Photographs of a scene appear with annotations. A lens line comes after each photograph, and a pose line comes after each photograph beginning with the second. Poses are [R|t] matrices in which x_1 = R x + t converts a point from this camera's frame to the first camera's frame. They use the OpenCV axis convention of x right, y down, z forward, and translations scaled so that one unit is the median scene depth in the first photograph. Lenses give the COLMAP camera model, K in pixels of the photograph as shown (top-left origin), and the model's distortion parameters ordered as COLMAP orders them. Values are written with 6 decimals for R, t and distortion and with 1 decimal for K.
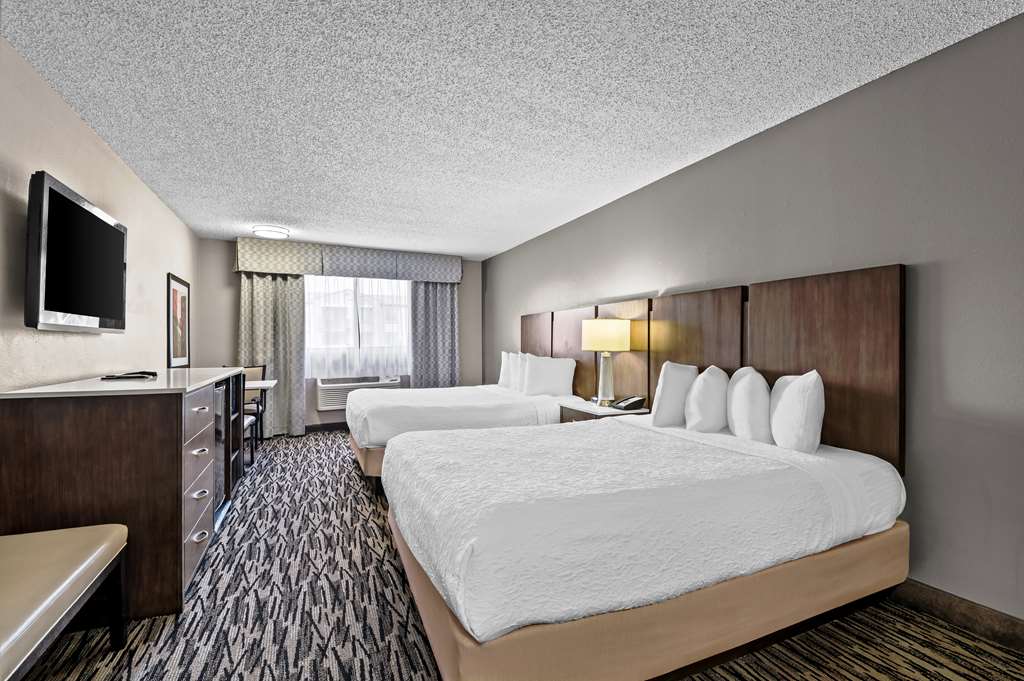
lens RADIAL K [[468.8, 0, 515.8], [0, 468.8, 346.0], [0, 0, 1]] dist [-0.001278, -0.000114]
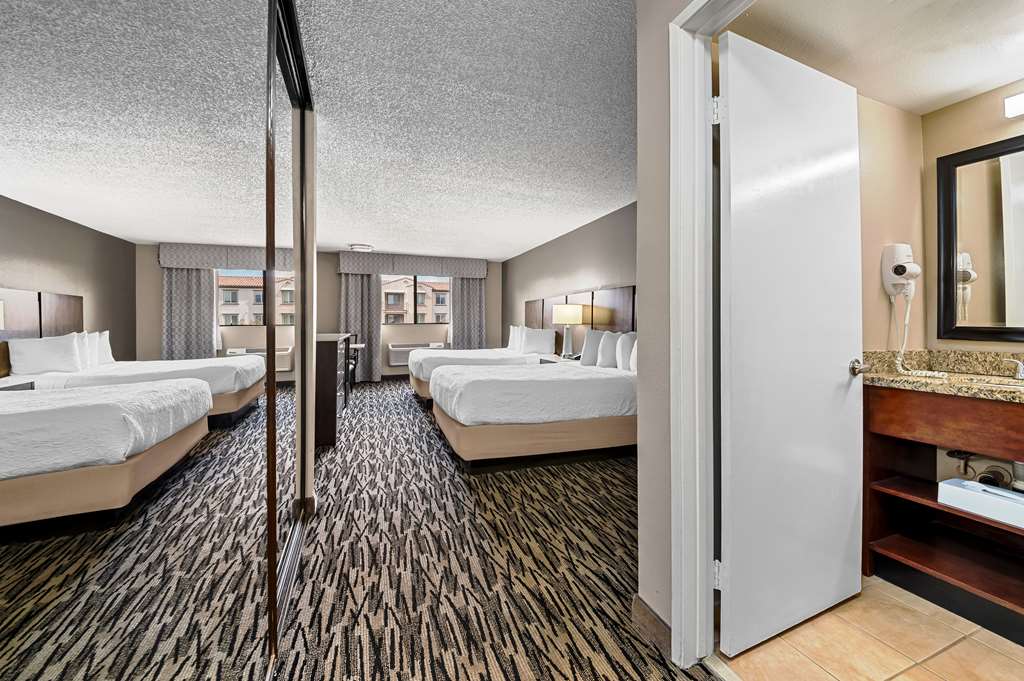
lens RADIAL K [[410.3, 0, 512.1], [0, 410.3, 313.6], [0, 0, 1]] dist [0.000805, 0.000019]
pose [[0.995918, -0.000847, -0.090257, 0.094272], [-0.001650, 0.999618, -0.027588, 0.009736], [0.090246, 0.027625, 0.995536, -0.302615]]
